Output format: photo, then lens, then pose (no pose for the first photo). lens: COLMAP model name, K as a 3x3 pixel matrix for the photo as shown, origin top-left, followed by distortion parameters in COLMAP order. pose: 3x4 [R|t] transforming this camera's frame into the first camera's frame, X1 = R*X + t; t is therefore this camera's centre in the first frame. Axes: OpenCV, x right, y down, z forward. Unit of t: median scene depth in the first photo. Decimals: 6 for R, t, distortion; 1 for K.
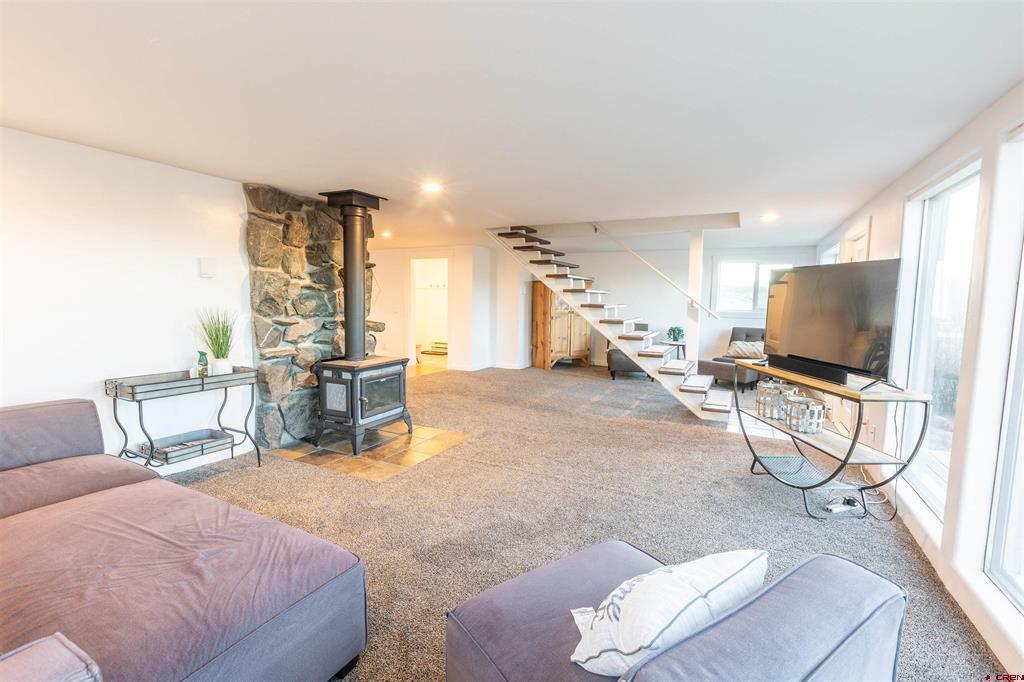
lens RADIAL K [[453.6, 0, 510.0], [0, 453.6, 337.7], [0, 0, 1]] dist [-0.001821, 0.000191]
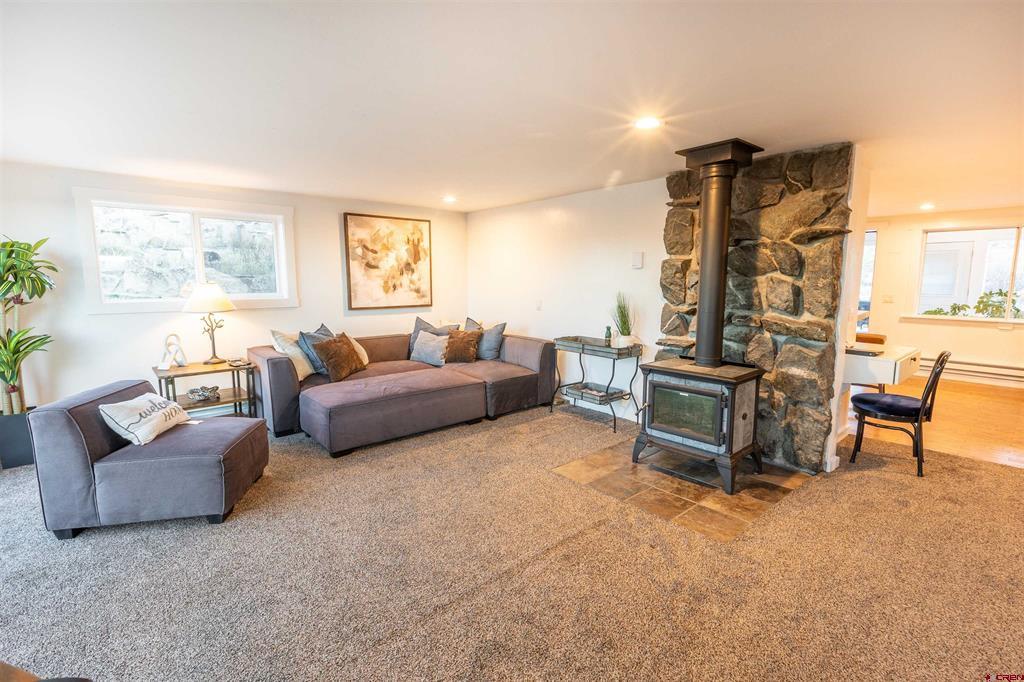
lens RADIAL K [[453.6, 0, 510.0], [0, 453.6, 337.7], [0, 0, 1]] dist [-0.001821, 0.000191]
pose [[-0.355996, 0.105475, -0.928516, 0.567990], [-0.088263, 0.985373, 0.145774, -0.092987], [0.930310, 0.133849, -0.341479, 1.078945]]
